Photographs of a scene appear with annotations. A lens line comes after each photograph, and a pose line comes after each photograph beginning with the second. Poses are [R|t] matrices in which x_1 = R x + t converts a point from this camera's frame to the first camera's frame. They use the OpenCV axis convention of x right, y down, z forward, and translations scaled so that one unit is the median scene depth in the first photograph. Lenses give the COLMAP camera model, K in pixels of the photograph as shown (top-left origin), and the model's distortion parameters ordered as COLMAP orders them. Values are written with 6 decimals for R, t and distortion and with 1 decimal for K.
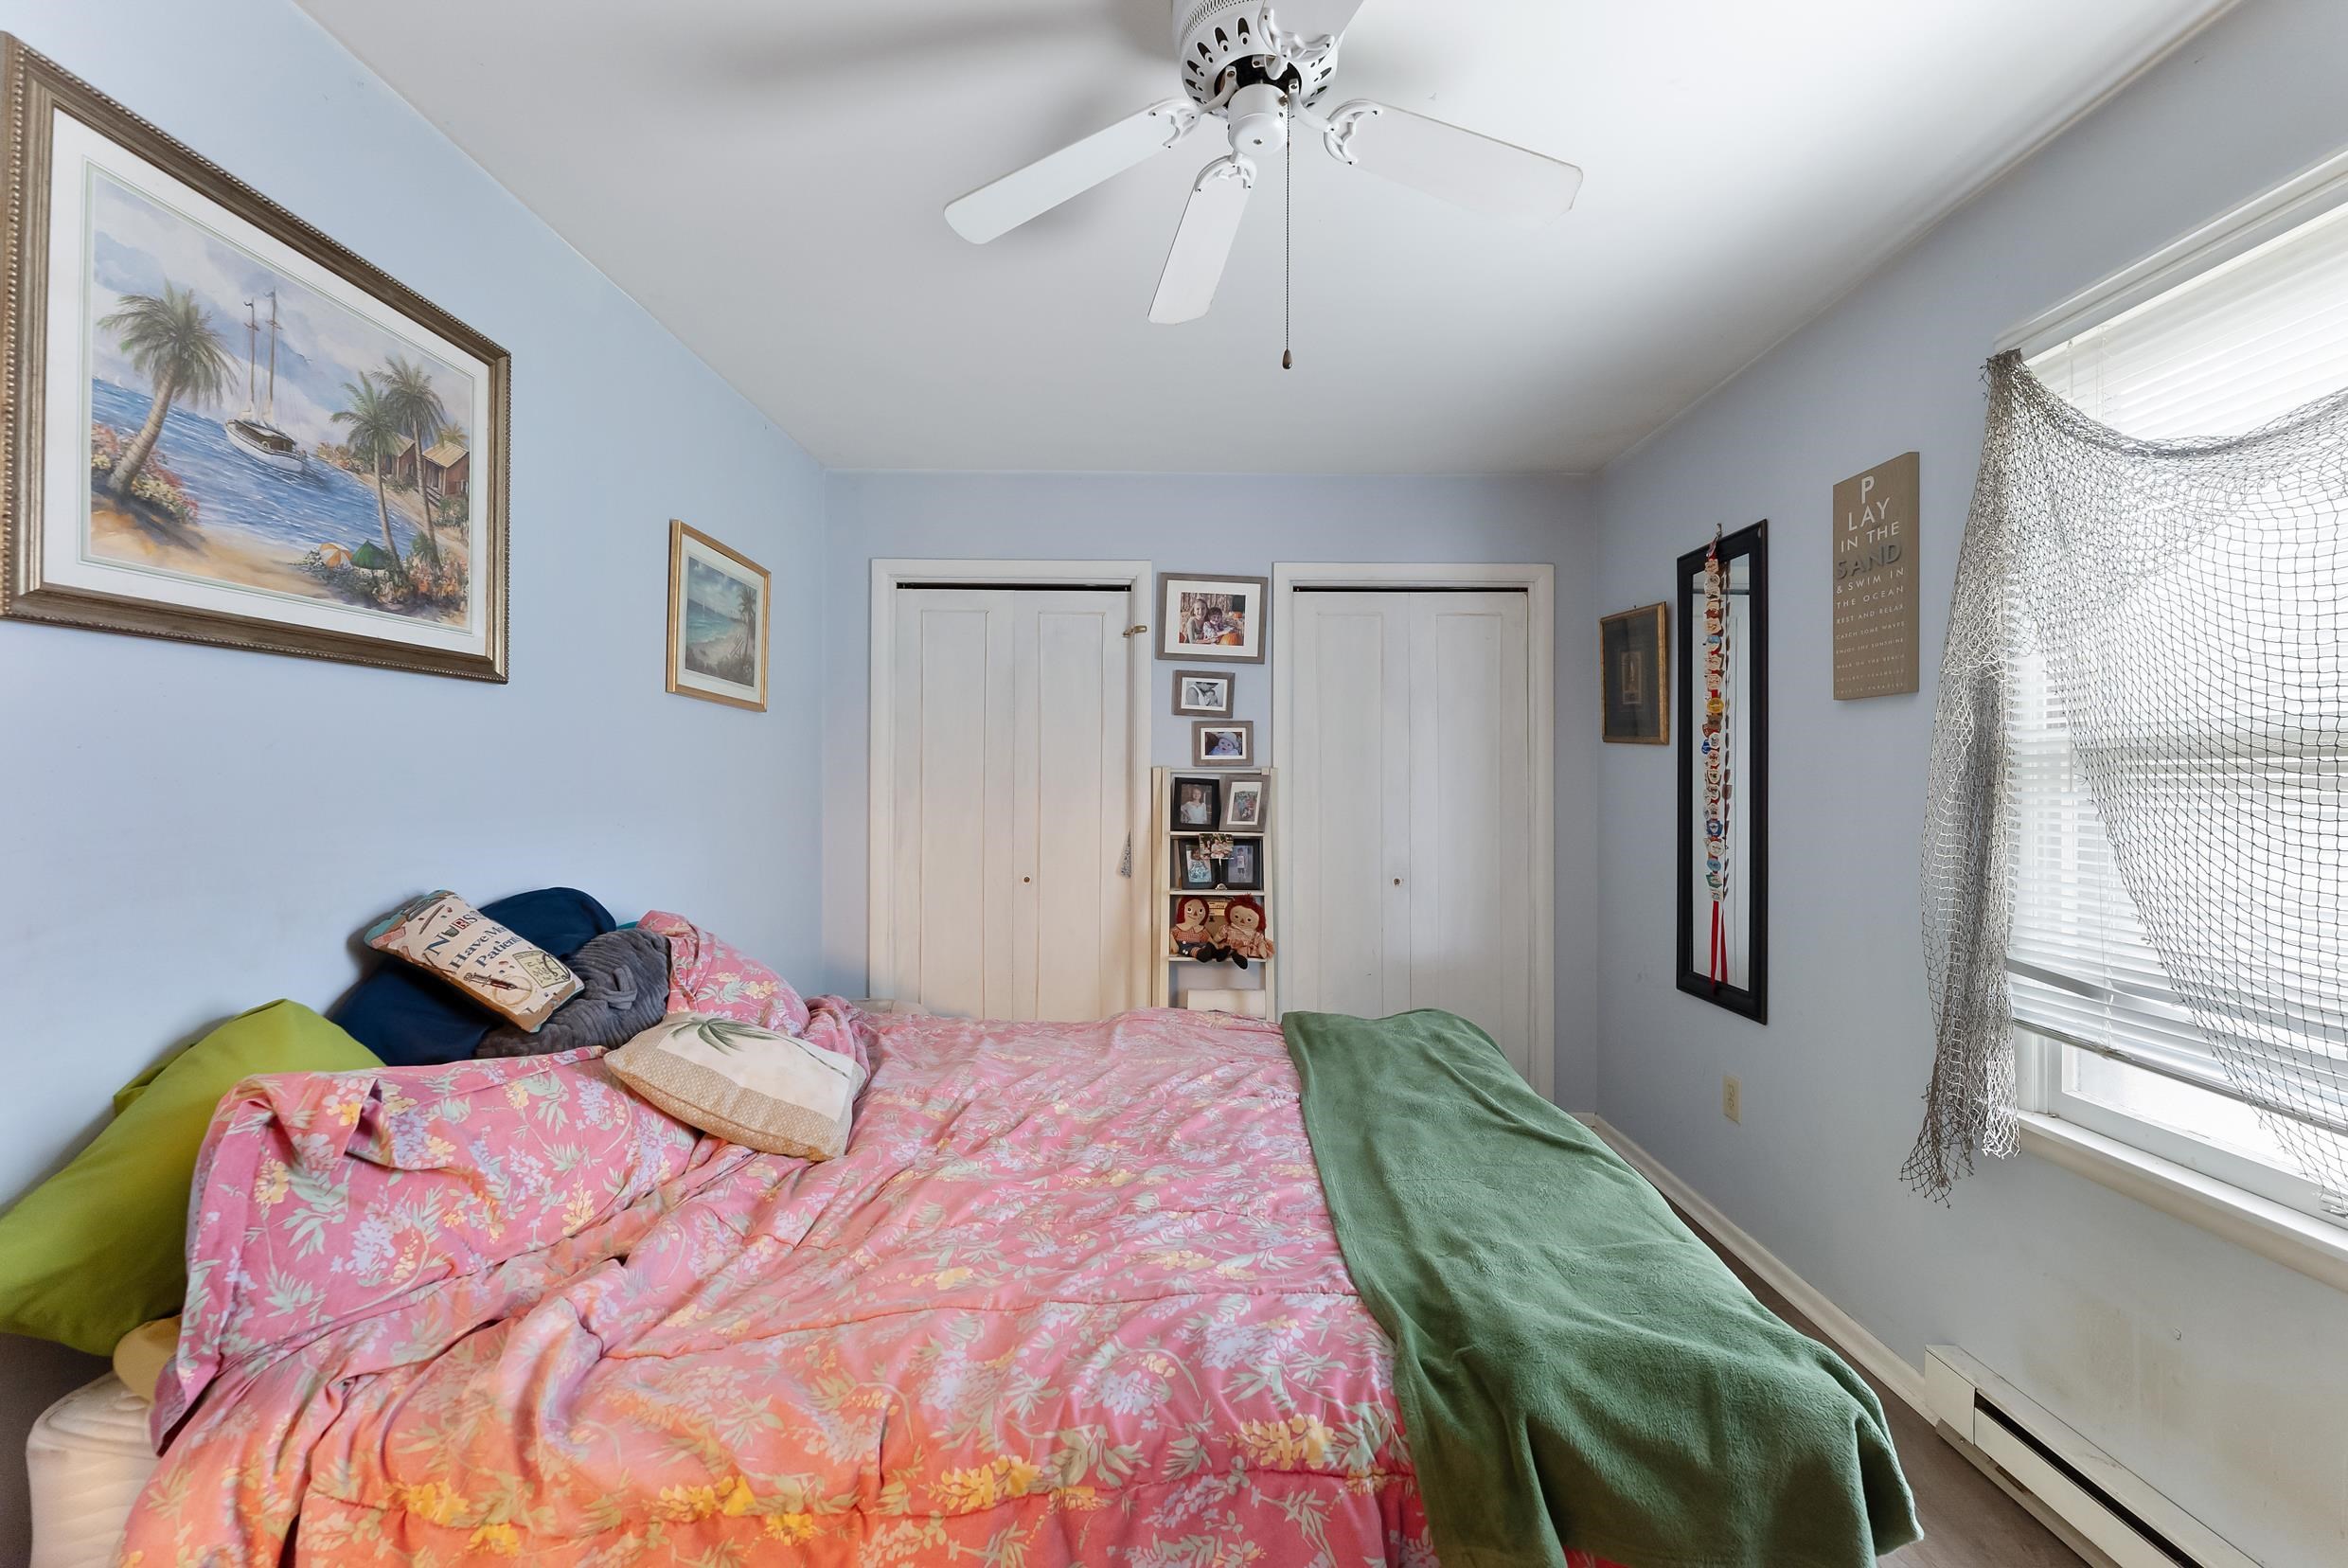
lens RADIAL K [[928.4, 0, 1174.6], [0, 928.4, 764.4], [0, 0, 1]] dist [0.000975, -0.000248]
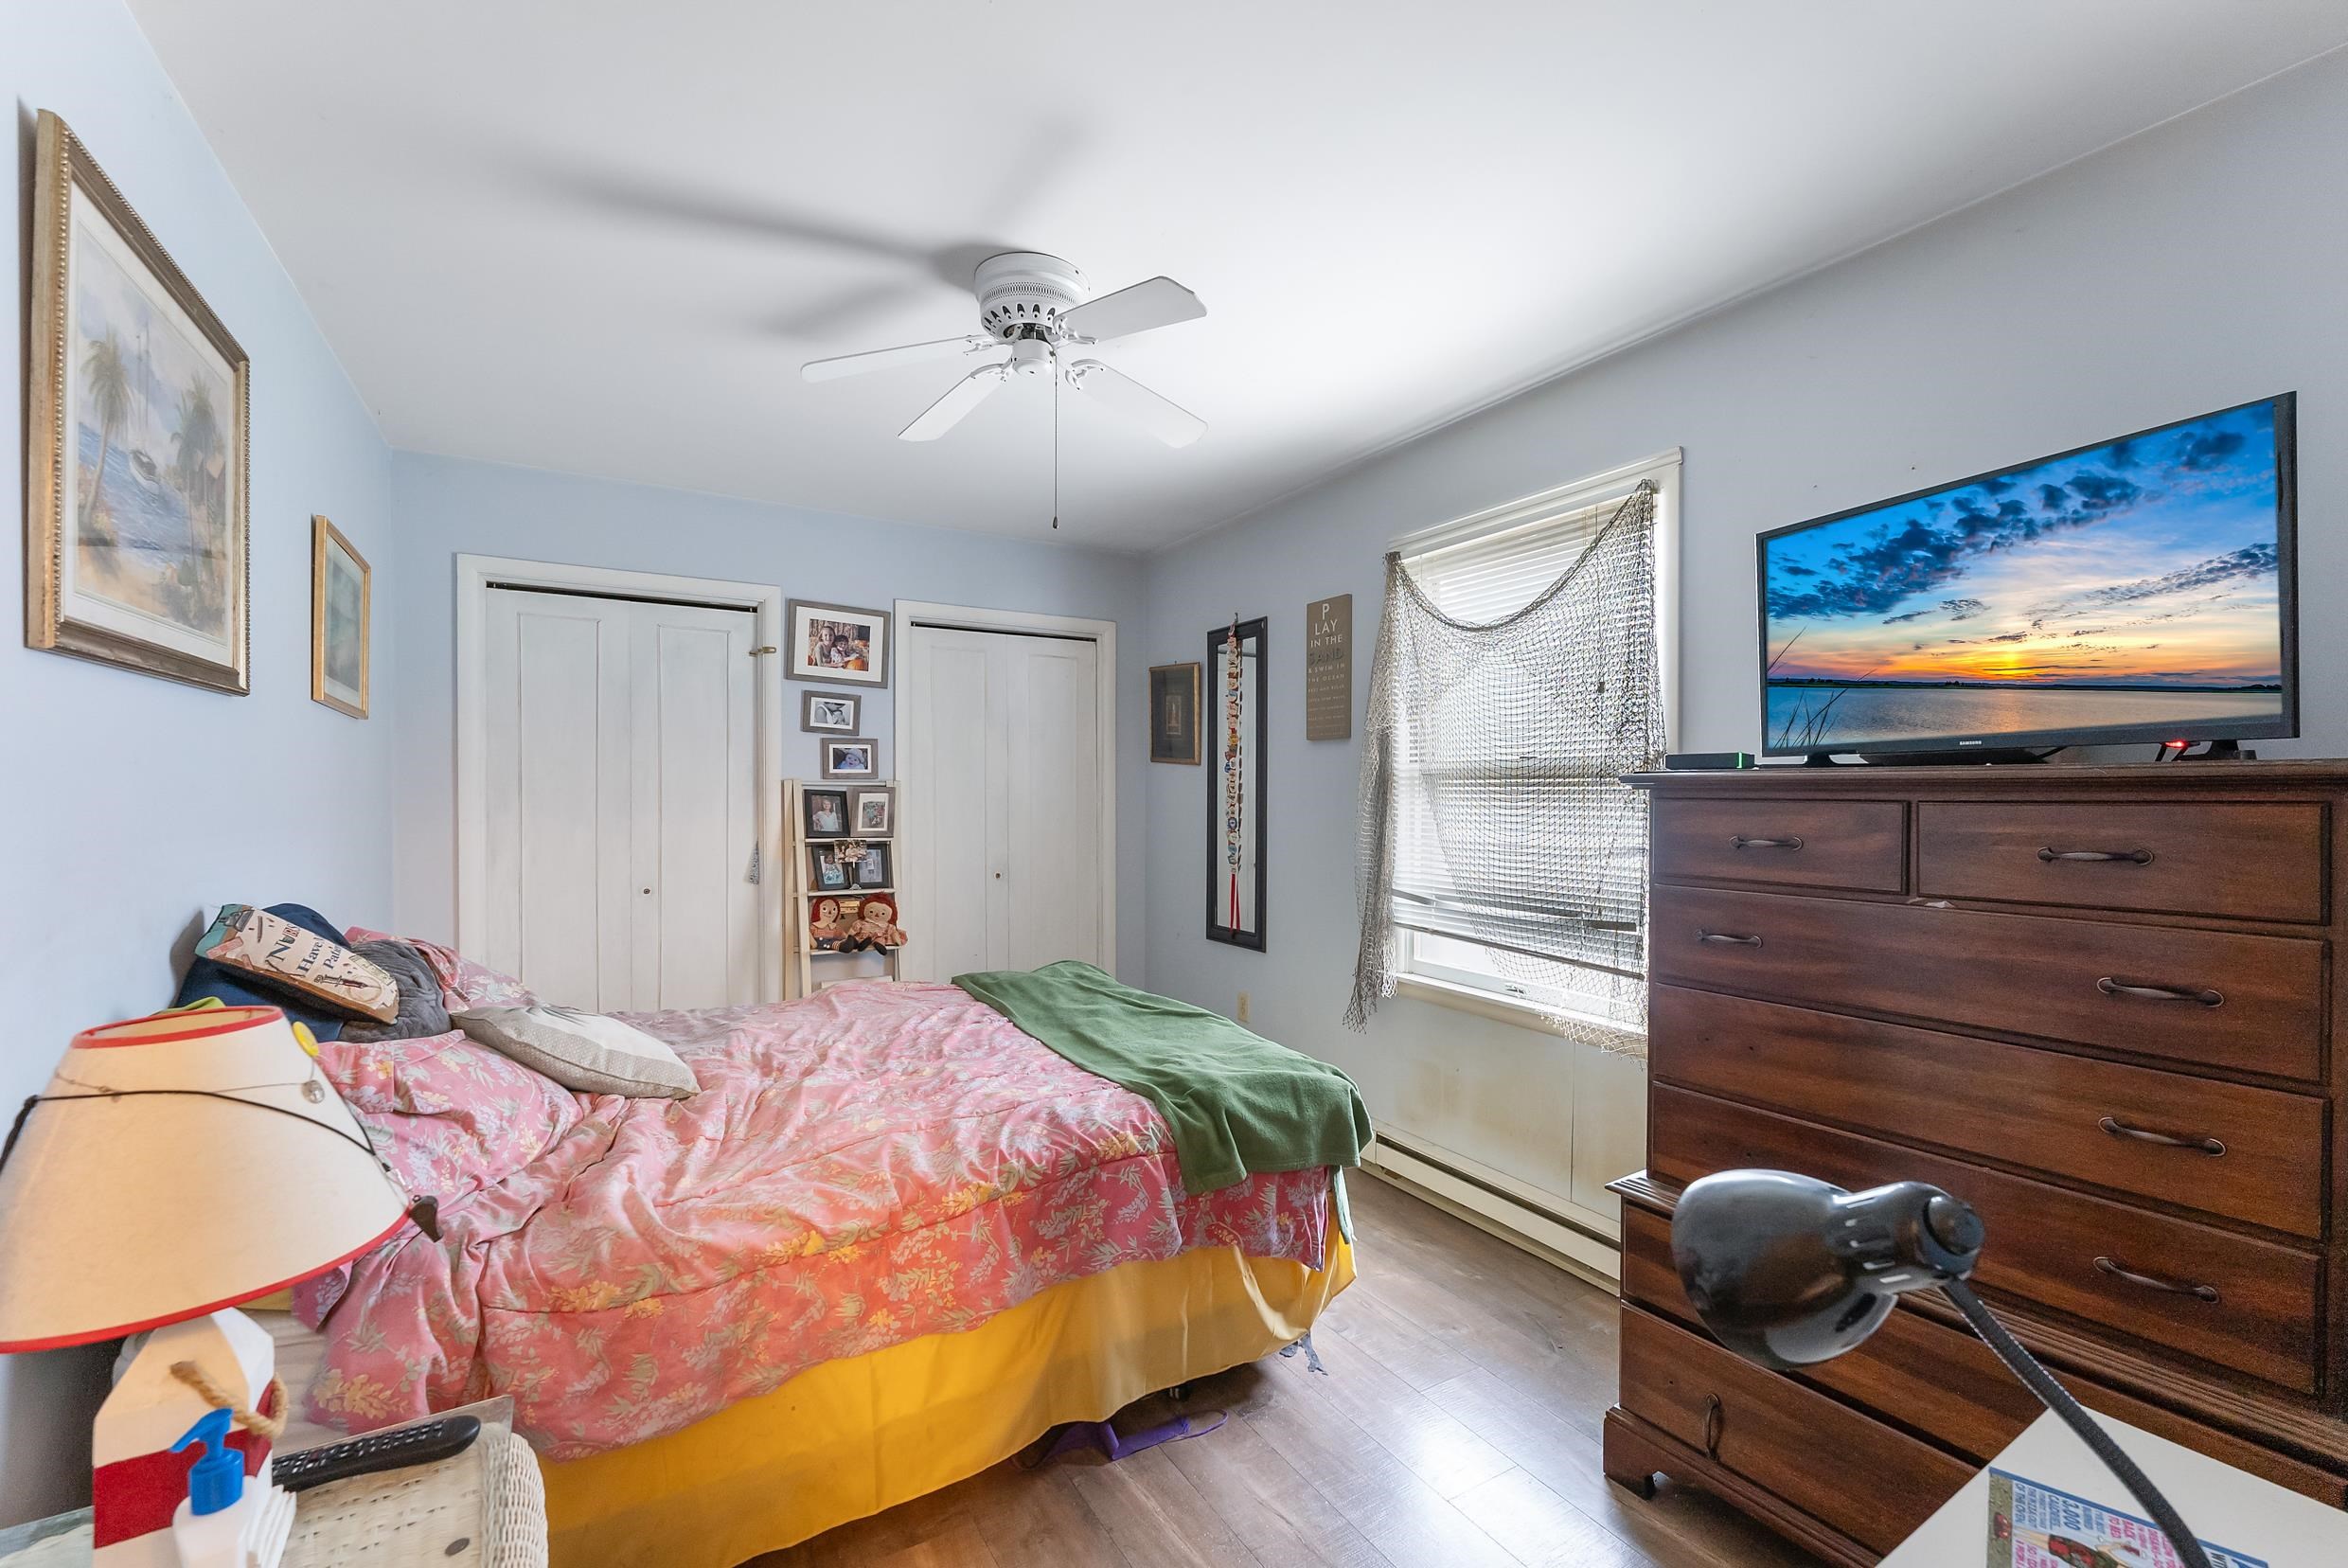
lens RADIAL K [[991.0, 0, 1158.8], [0, 991.0, 778.9], [0, 0, 1]] dist [0.001090, -0.000423]
pose [[0.865087, 0.003367, 0.501610, -0.373784], [-0.006174, 0.999973, 0.003935, -0.008709], [-0.501584, -0.006501, 0.865085, -0.352828]]
